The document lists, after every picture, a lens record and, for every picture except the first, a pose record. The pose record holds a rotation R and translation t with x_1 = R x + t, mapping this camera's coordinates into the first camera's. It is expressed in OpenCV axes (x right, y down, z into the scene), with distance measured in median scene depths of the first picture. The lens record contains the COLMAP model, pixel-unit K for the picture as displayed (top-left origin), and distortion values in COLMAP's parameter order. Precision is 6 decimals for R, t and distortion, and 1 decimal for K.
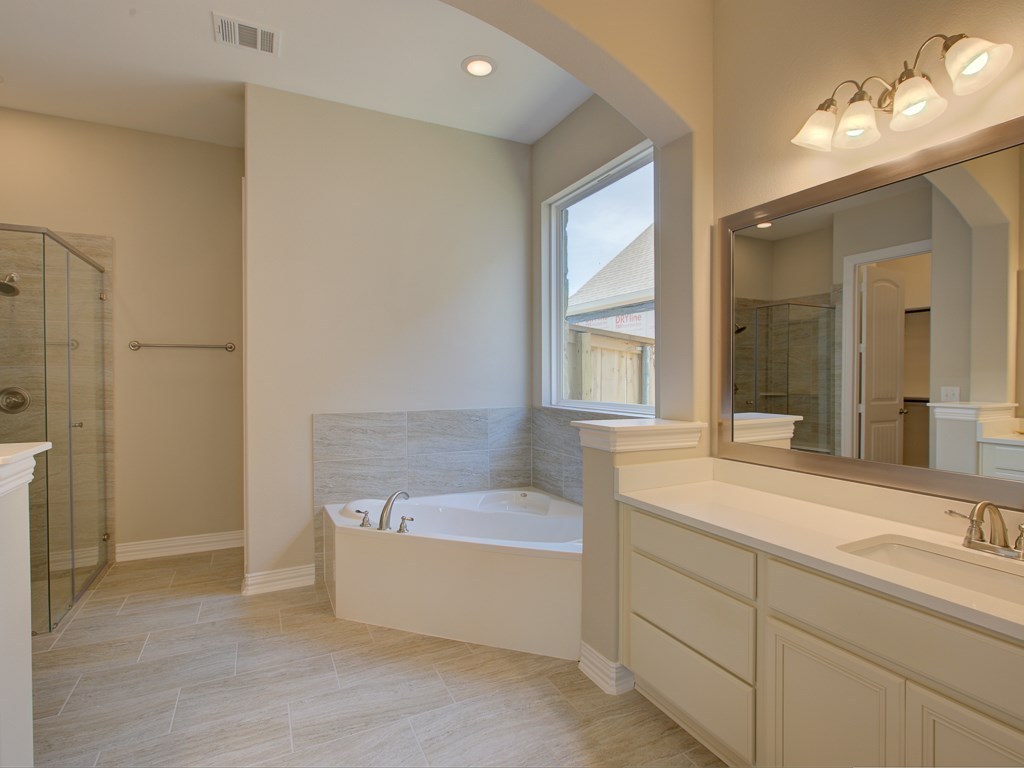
lens RADIAL K [[517.1, 0, 512.0], [0, 517.1, 384.0], [0, 0, 1]] dist [-0.005107, 0.004971]
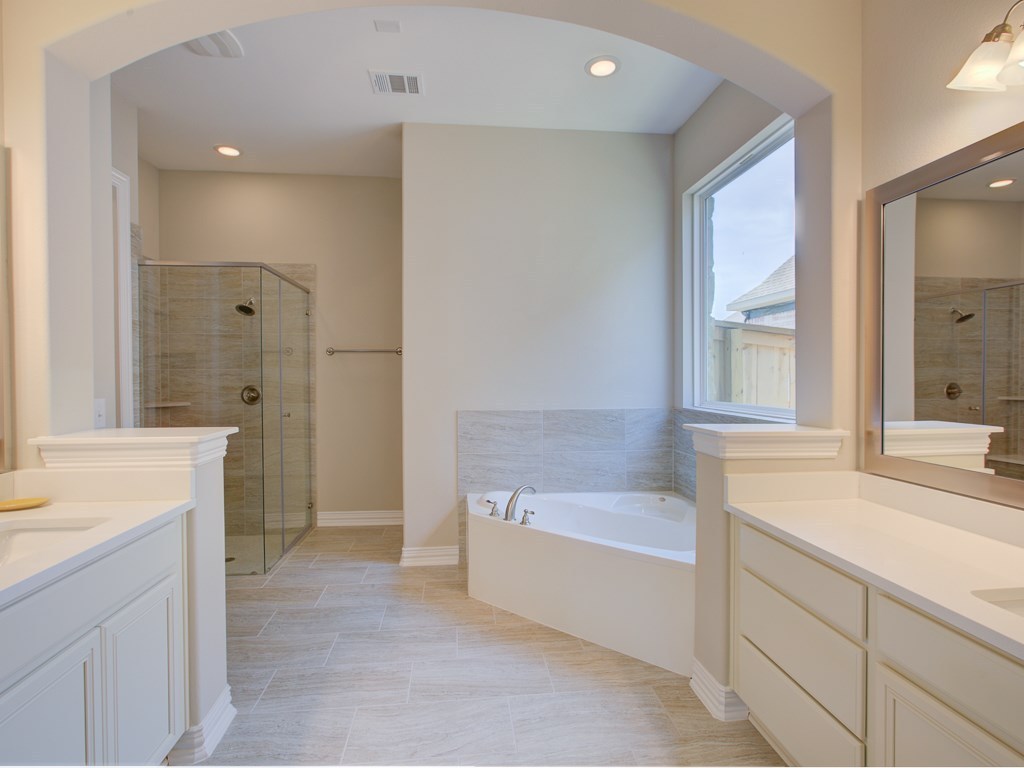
lens RADIAL K [[517.1, 0, 512.0], [0, 517.1, 384.0], [0, 0, 1]] dist [-0.005107, 0.004971]
pose [[0.937713, 0.004535, -0.347381, 0.120021], [-0.003823, 0.999989, 0.002735, -0.002640], [0.347389, -0.001236, 0.937720, 0.000251]]
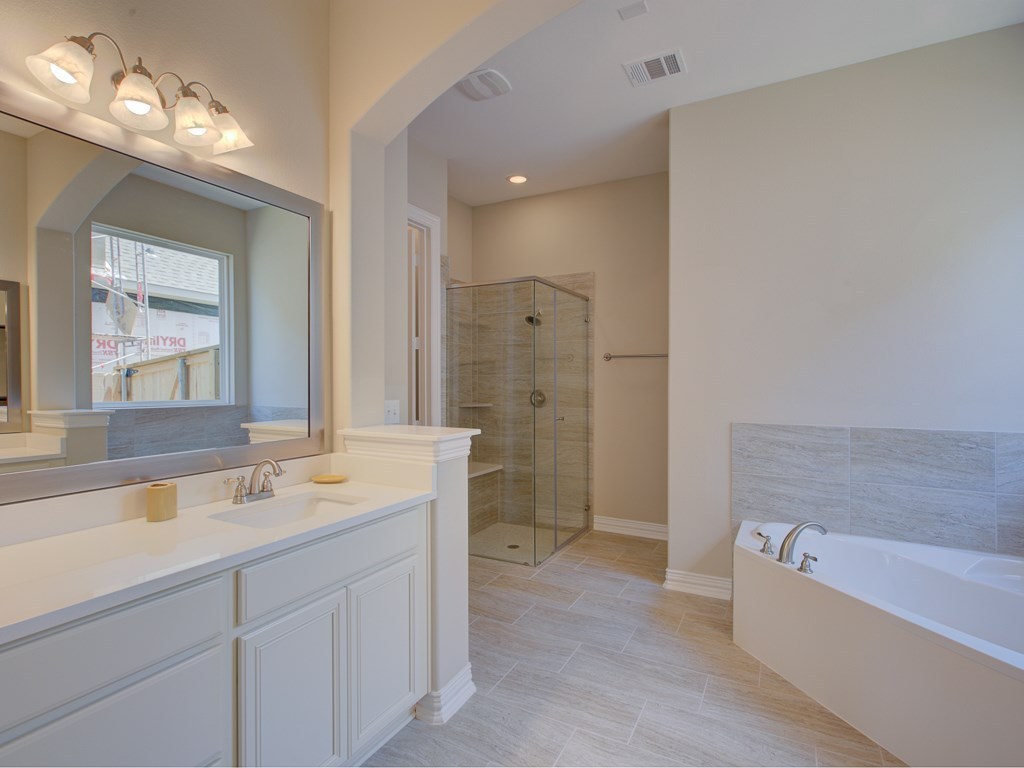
lens RADIAL K [[522.3, 0, 513.2], [0, 522.3, 383.3], [0, 0, 1]] dist [-0.009561, 0.008701]
pose [[0.578588, 0.007357, -0.815587, 0.184982], [-0.014259, 0.999898, -0.001096, -0.008610], [0.815495, 0.012263, 0.578634, 0.118870]]
